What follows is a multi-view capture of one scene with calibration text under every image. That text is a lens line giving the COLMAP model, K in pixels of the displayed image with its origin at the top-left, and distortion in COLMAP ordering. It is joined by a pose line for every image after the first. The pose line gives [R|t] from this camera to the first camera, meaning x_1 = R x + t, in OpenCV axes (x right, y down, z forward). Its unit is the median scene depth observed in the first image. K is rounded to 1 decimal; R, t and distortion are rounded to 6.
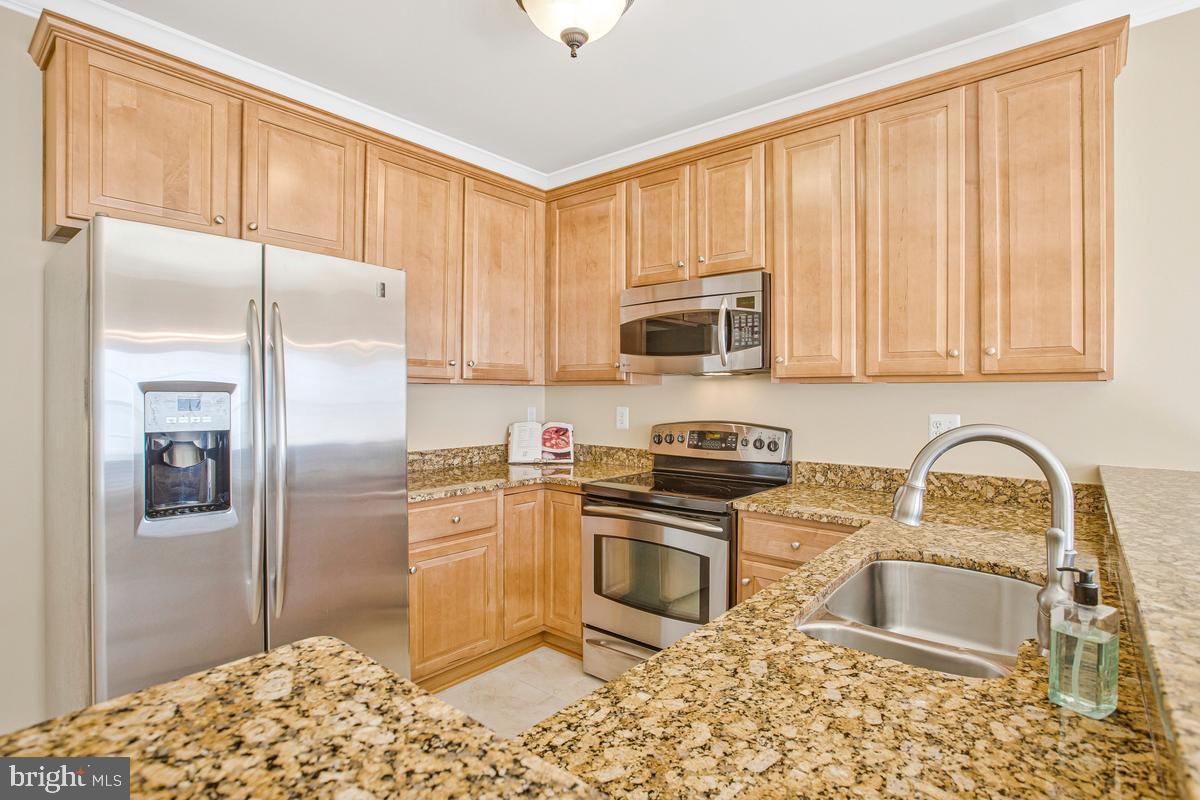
lens RADIAL K [[577.6, 0, 601.3], [0, 577.6, 389.3], [0, 0, 1]] dist [-0.048815, 0.032305]
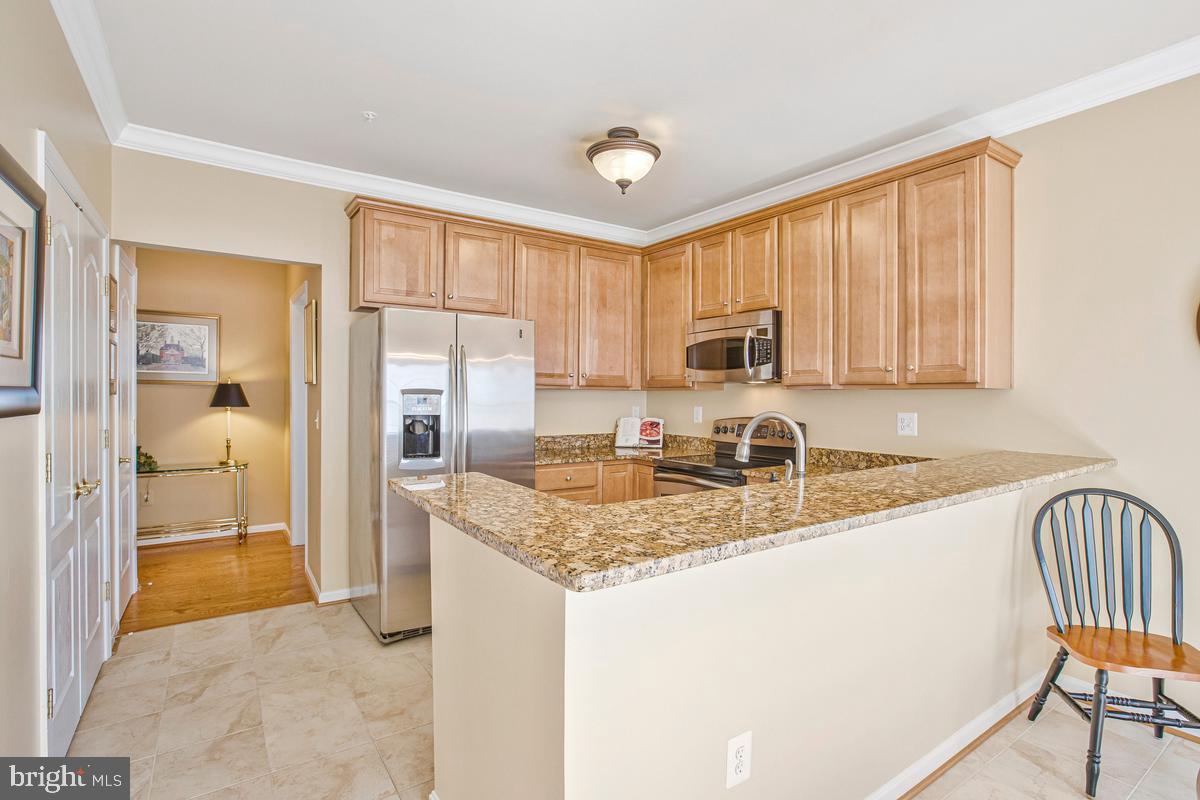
lens RADIAL K [[577.6, 0, 601.3], [0, 577.6, 389.3], [0, 0, 1]] dist [-0.048815, 0.032305]
pose [[0.960808, 0.000785, -0.277212, 0.233279], [-0.002254, 0.999985, -0.004978, -0.002585], [0.277204, 0.005408, 0.960796, -0.412345]]
